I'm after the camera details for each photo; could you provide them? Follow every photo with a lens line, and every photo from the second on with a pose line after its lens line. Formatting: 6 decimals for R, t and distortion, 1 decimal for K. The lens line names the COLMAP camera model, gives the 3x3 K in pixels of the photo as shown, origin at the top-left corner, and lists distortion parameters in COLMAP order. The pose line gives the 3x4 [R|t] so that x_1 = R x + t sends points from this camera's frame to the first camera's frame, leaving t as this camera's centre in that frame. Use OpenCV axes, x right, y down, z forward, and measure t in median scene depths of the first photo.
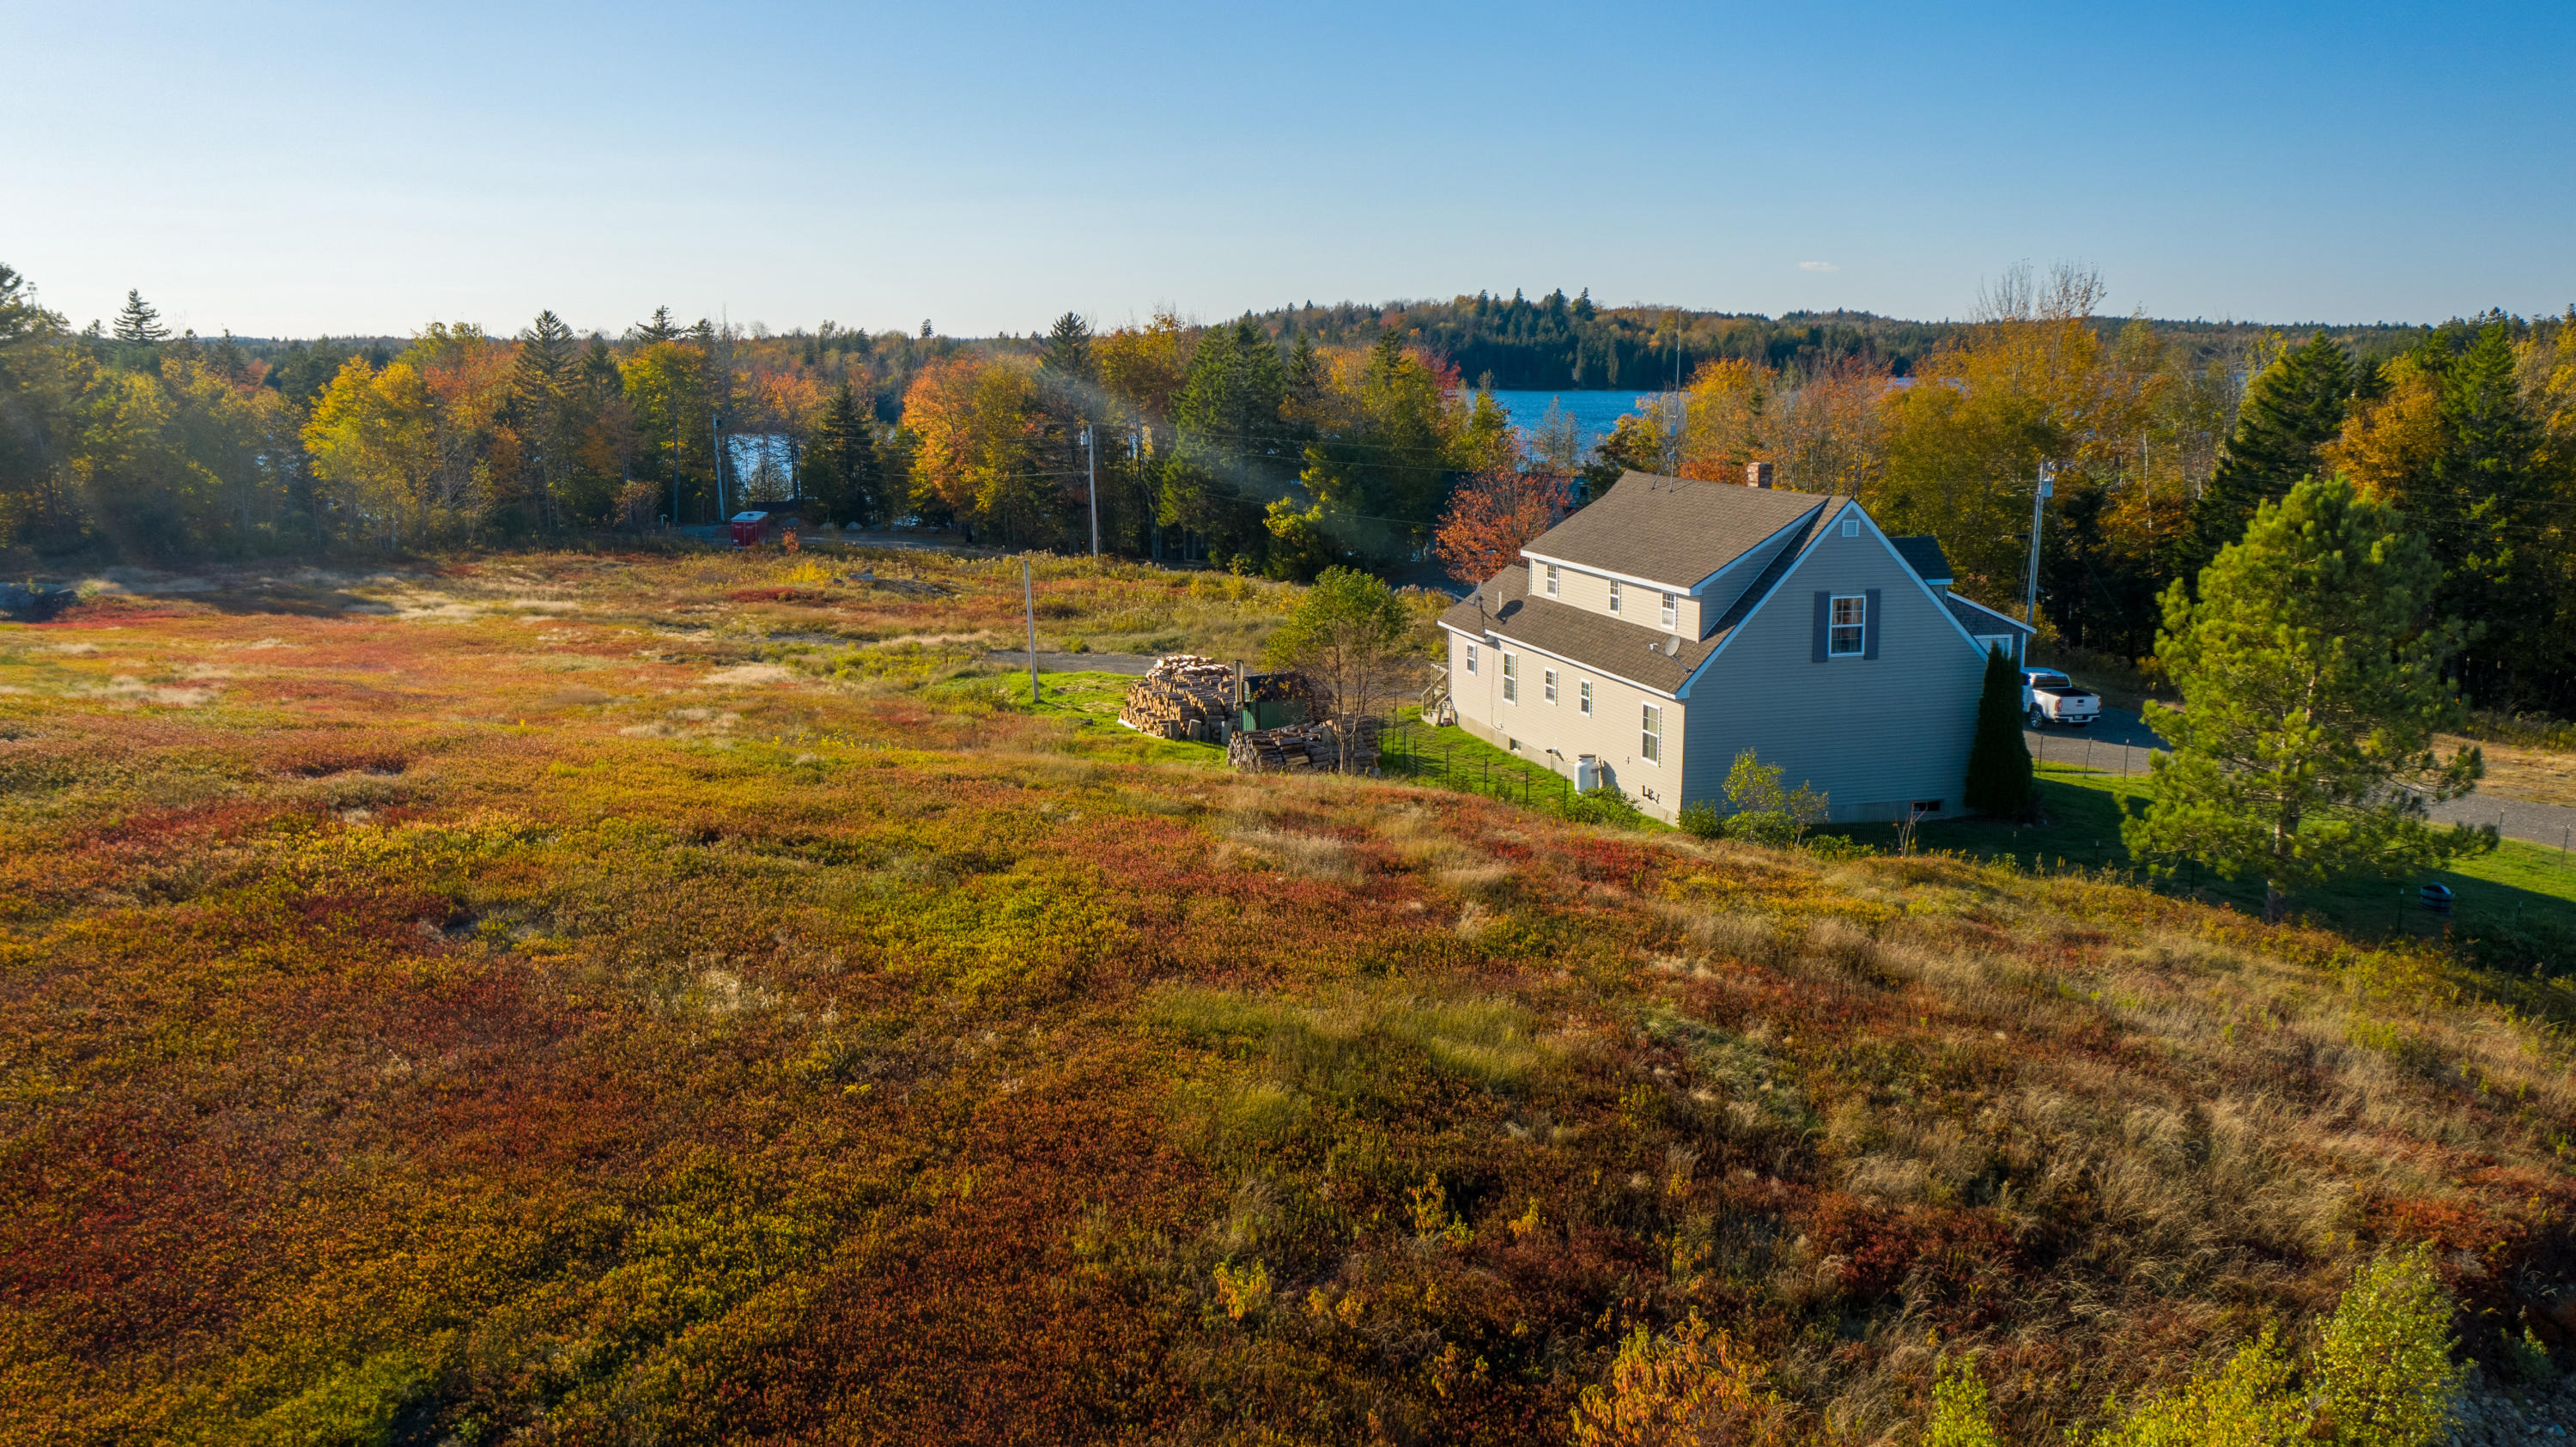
lens RADIAL K [[2103.8, 0, 1287.4], [0, 2103.8, 720.9], [0, 0, 1]] dist [-0.007354, 0.010145]
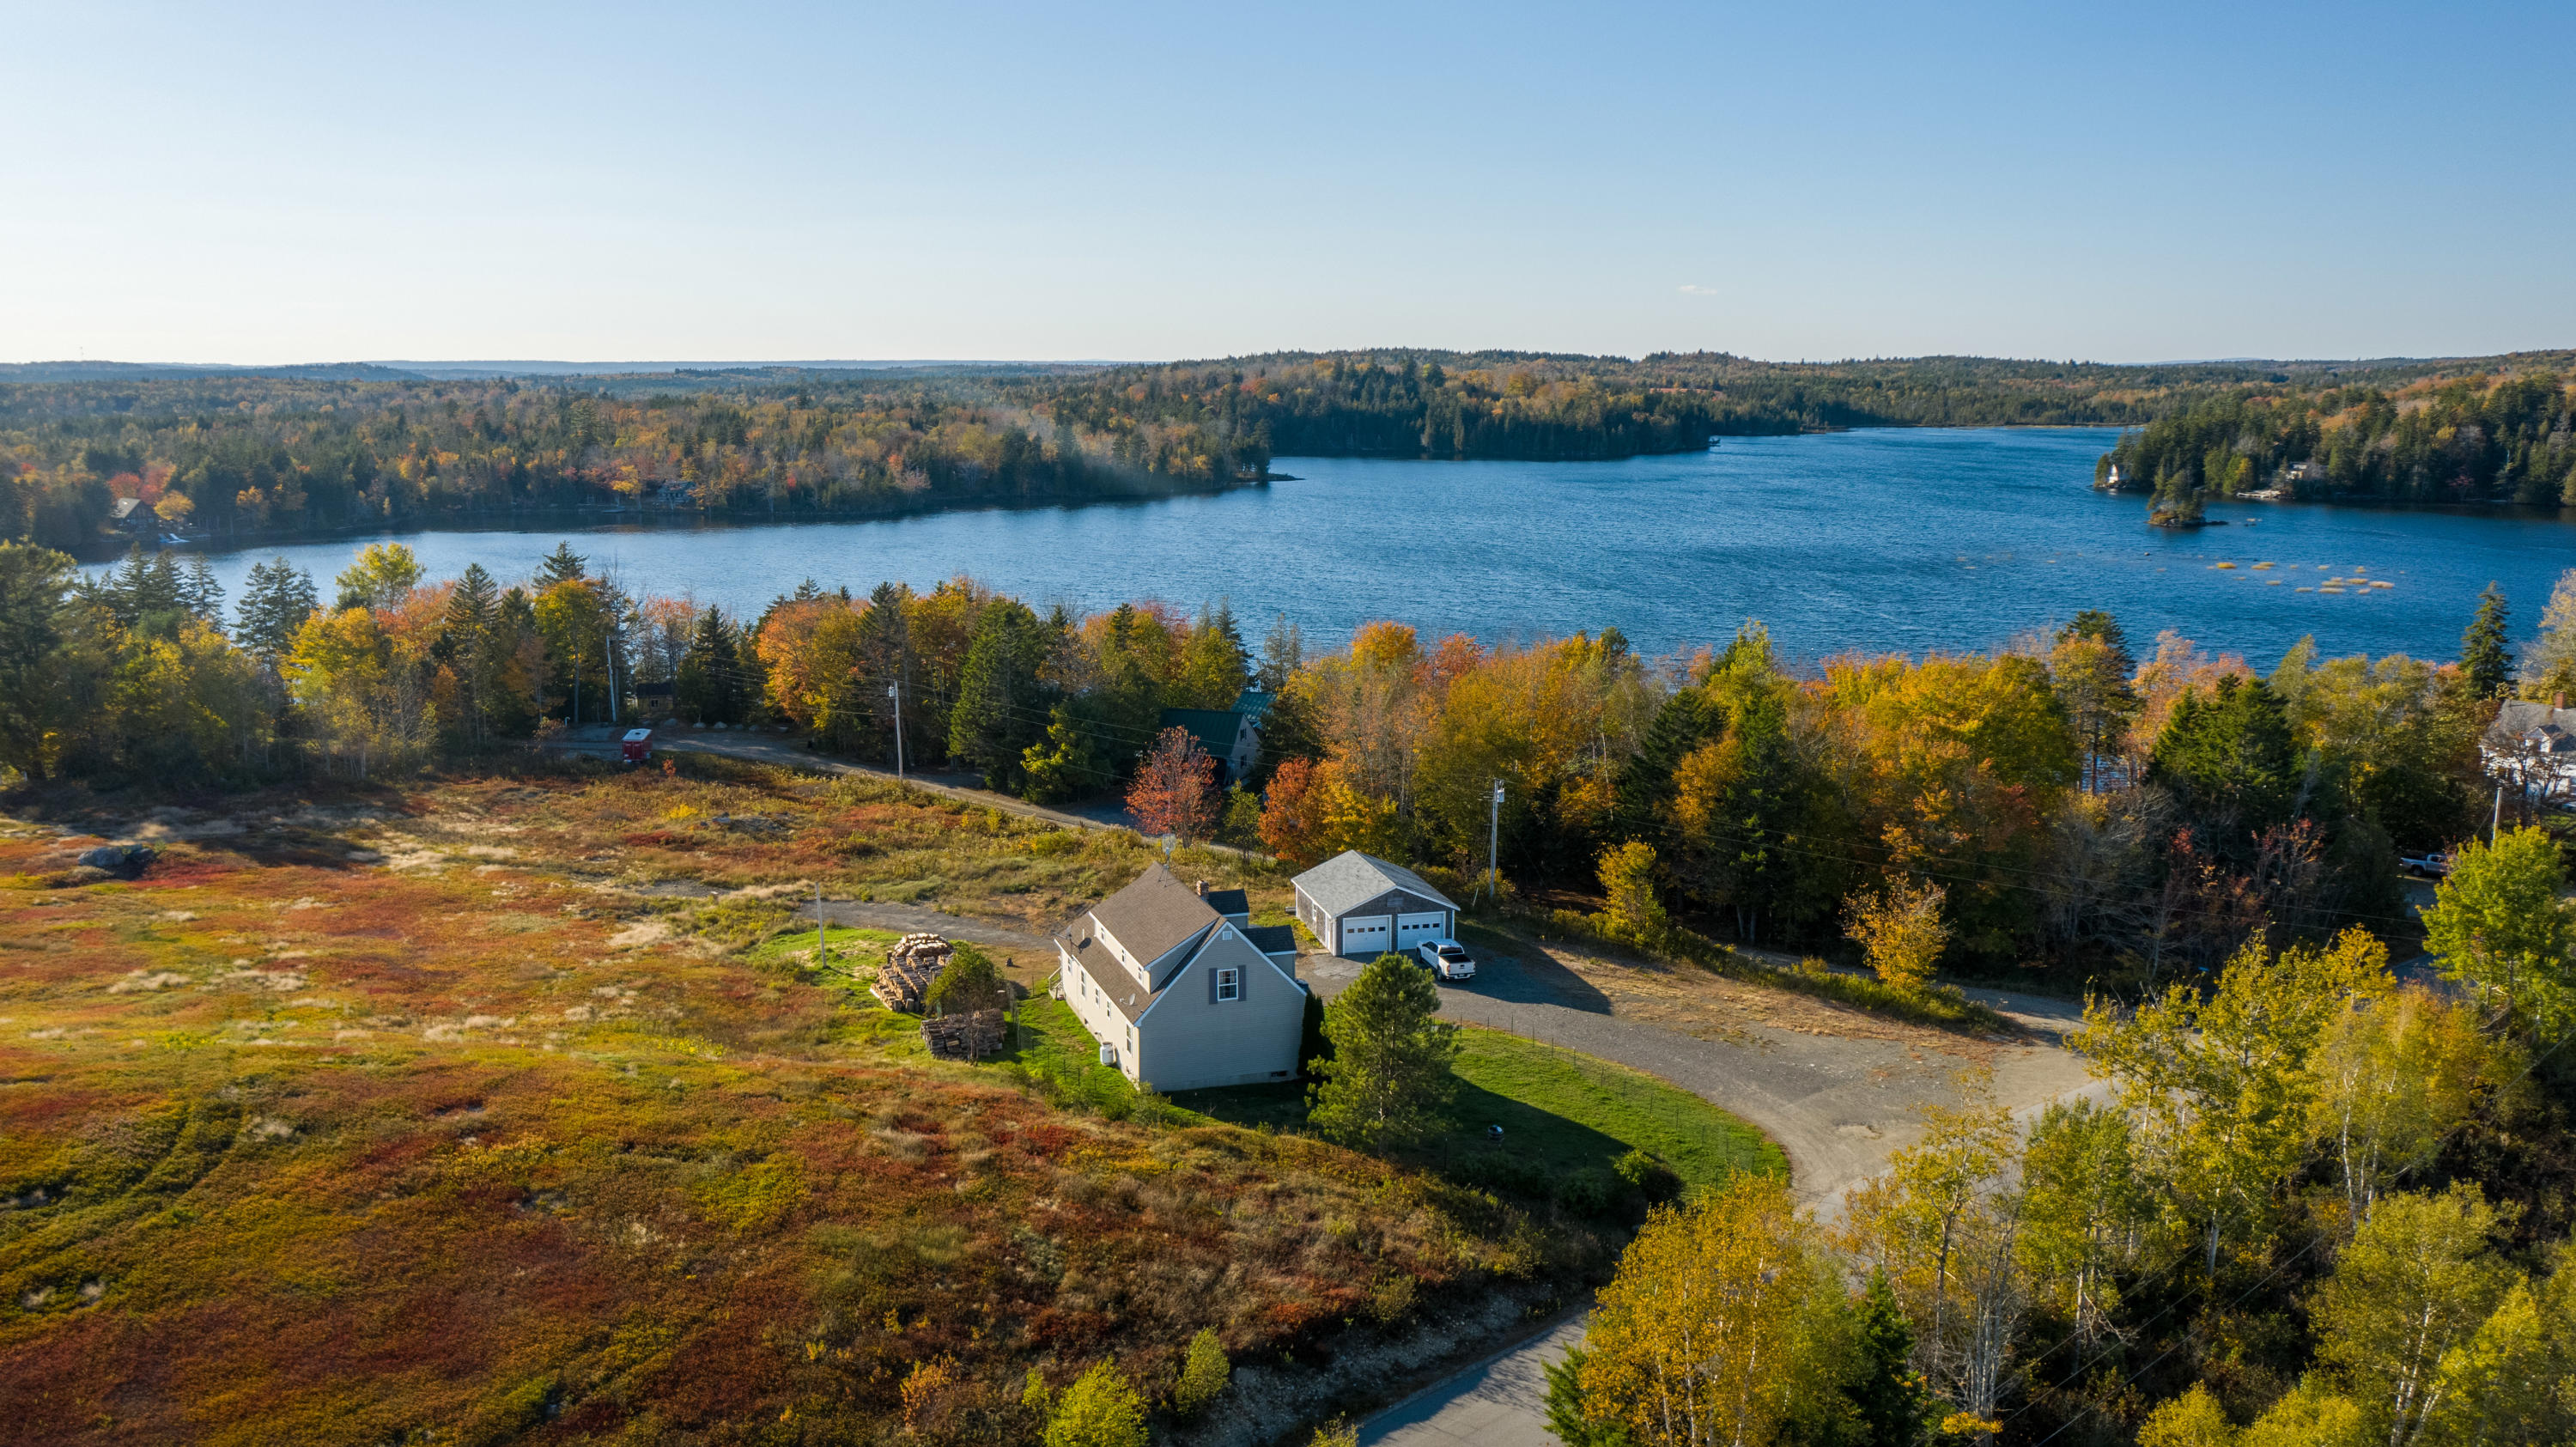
lens RADIAL K [[2103.8, 0, 1288.9], [0, 2103.8, 724.1], [0, 0, 1]] dist [-0.007354, 0.010145]
pose [[0.998563, -0.006311, 0.053217, 0.222582], [0.006743, 0.999946, -0.007951, -0.267318], [-0.053164, 0.008299, 0.998551, -0.917782]]
